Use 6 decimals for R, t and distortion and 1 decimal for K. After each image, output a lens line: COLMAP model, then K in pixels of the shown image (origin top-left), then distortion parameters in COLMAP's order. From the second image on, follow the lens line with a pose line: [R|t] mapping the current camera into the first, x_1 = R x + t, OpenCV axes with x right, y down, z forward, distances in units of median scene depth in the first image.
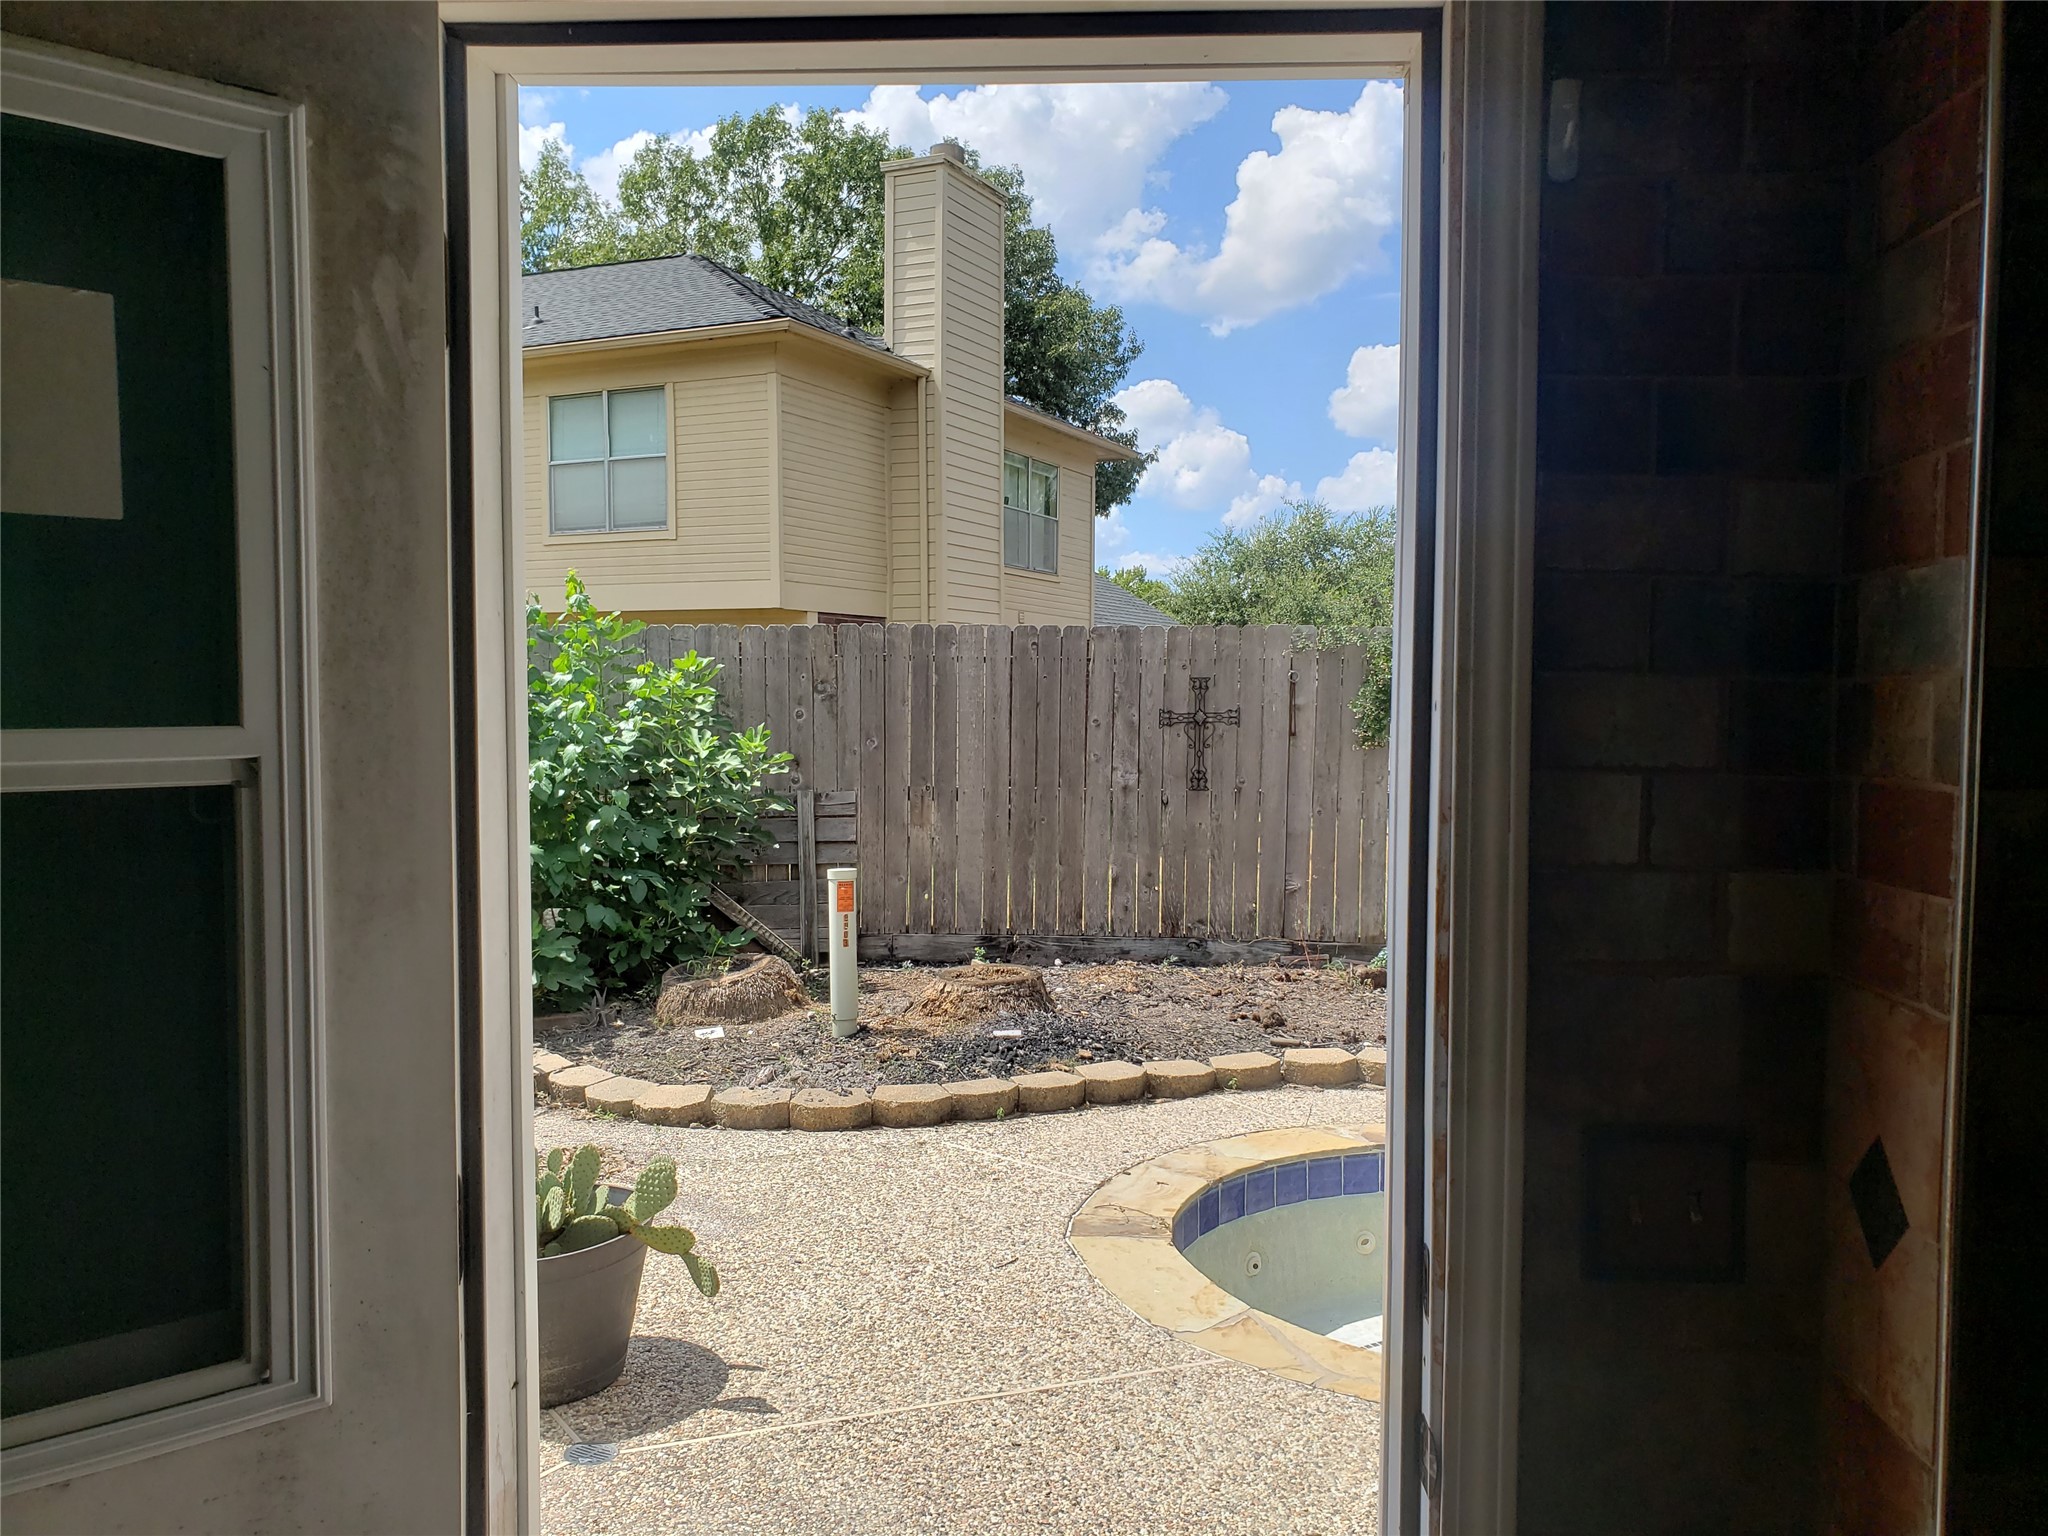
lens RADIAL K [[1603.7, 0, 1022.7], [0, 1603.7, 774.8], [0, 0, 1]] dist [0.022685, -0.005931]
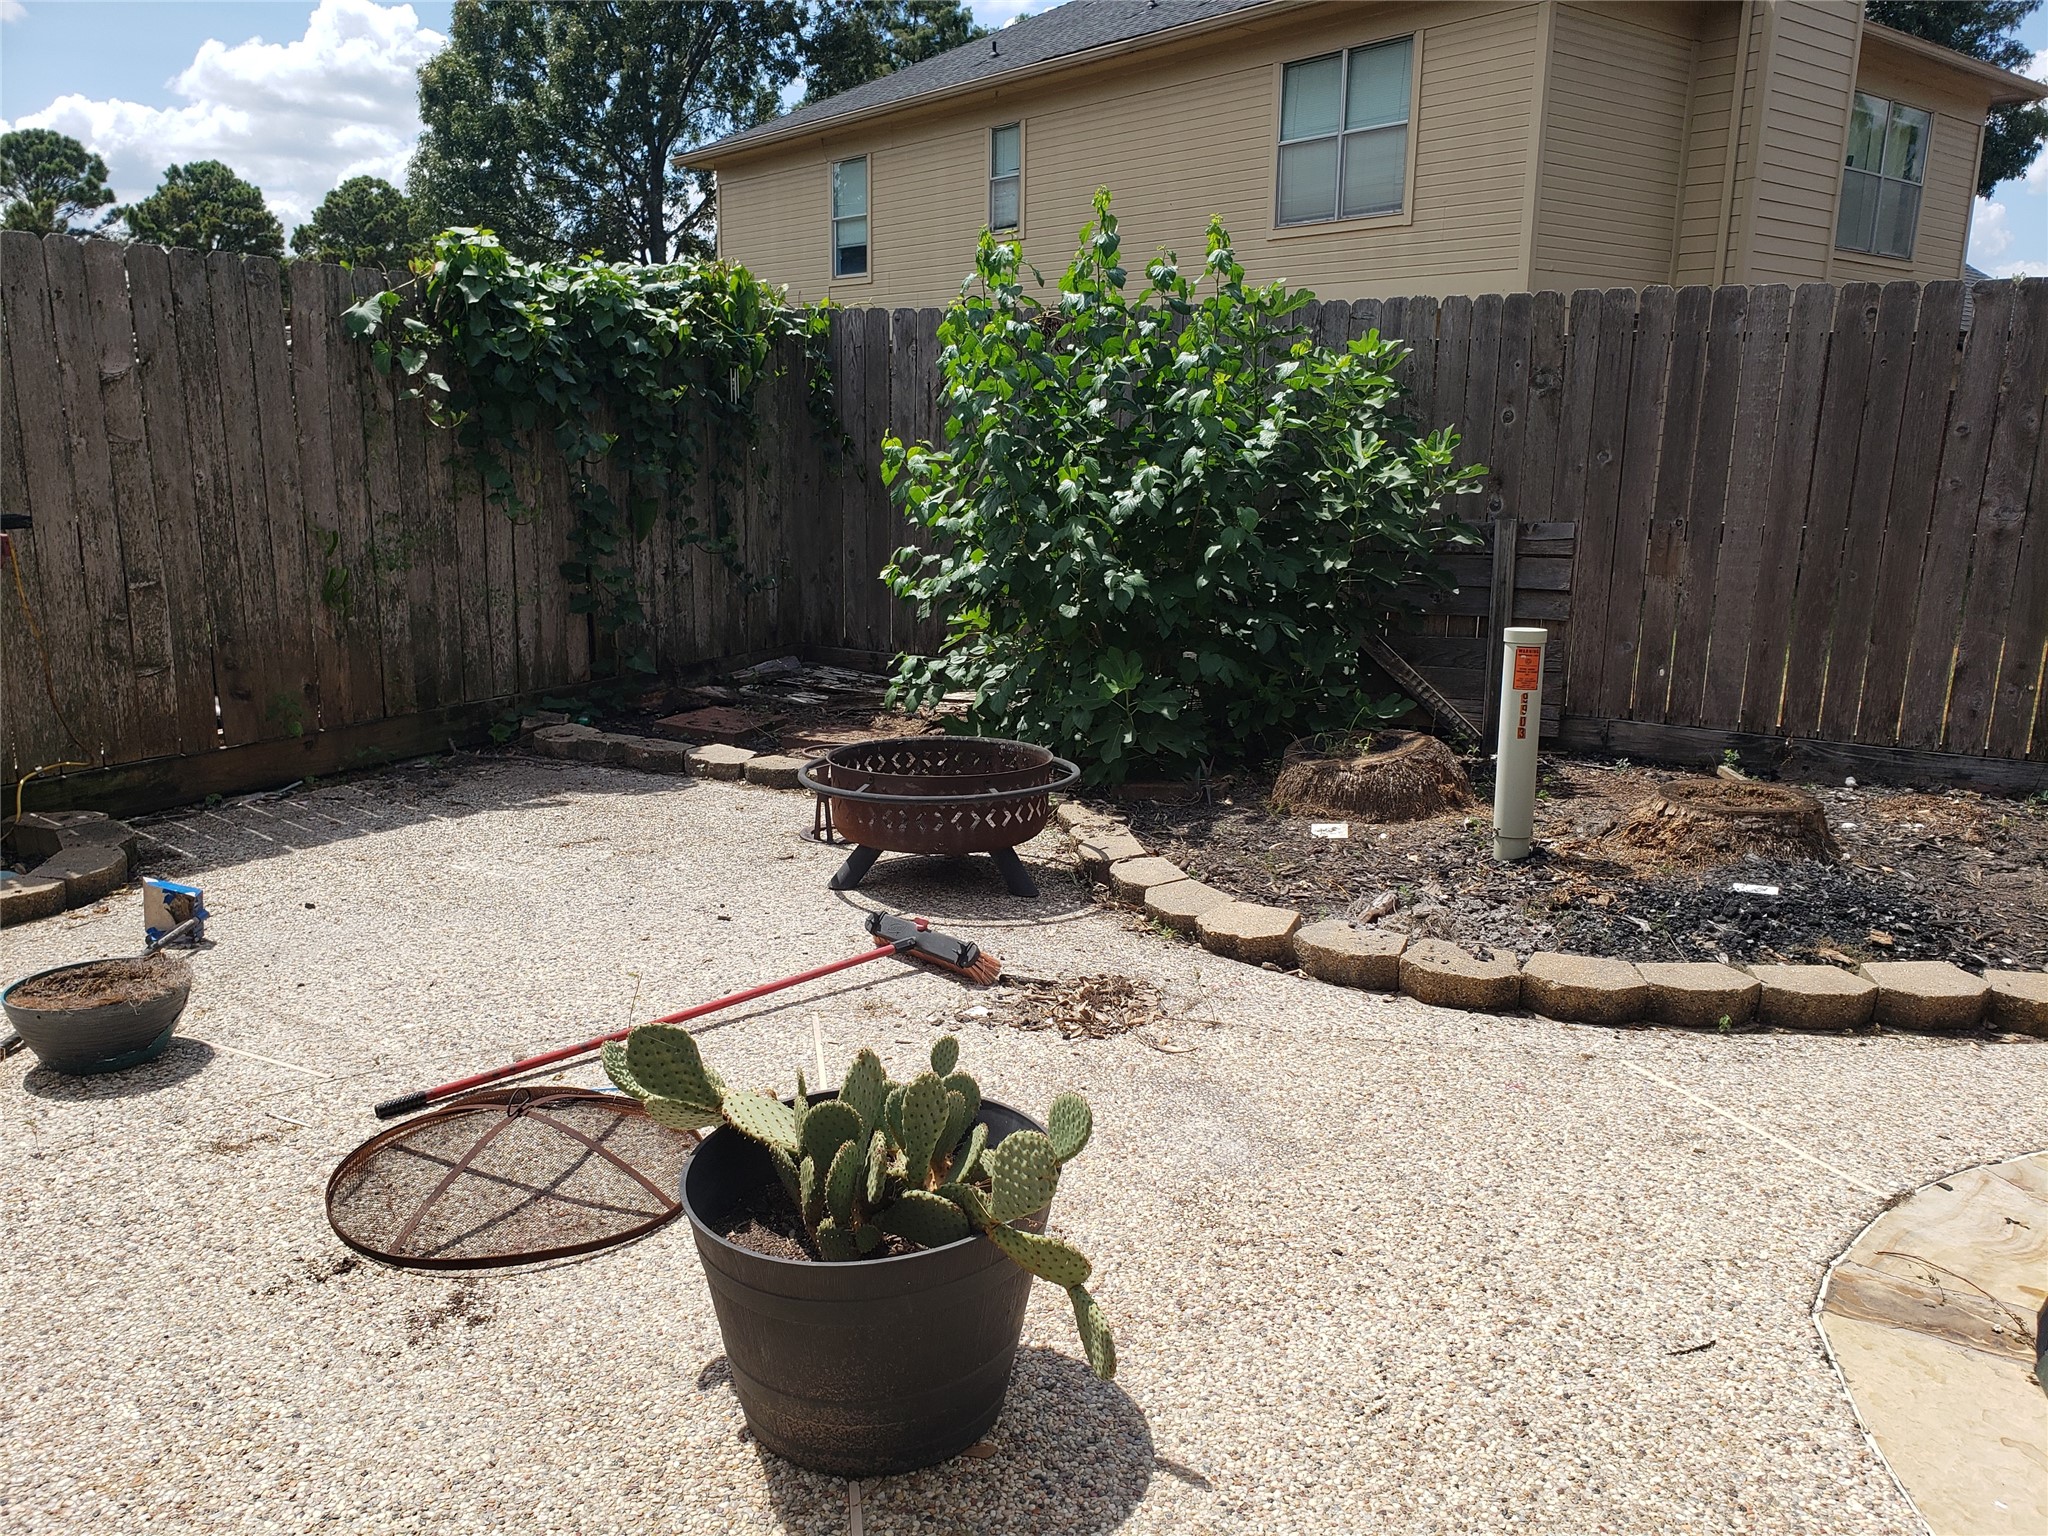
lens RADIAL K [[1603.7, 0, 1039.9], [0, 1603.7, 774.6], [0, 0, 1]] dist [0.022685, -0.005931]
pose [[0.899628, 0.108706, -0.422909, 0.000970], [-0.039659, 0.984855, 0.168786, 0.010012], [0.434852, -0.135072, 0.890314, 0.240931]]
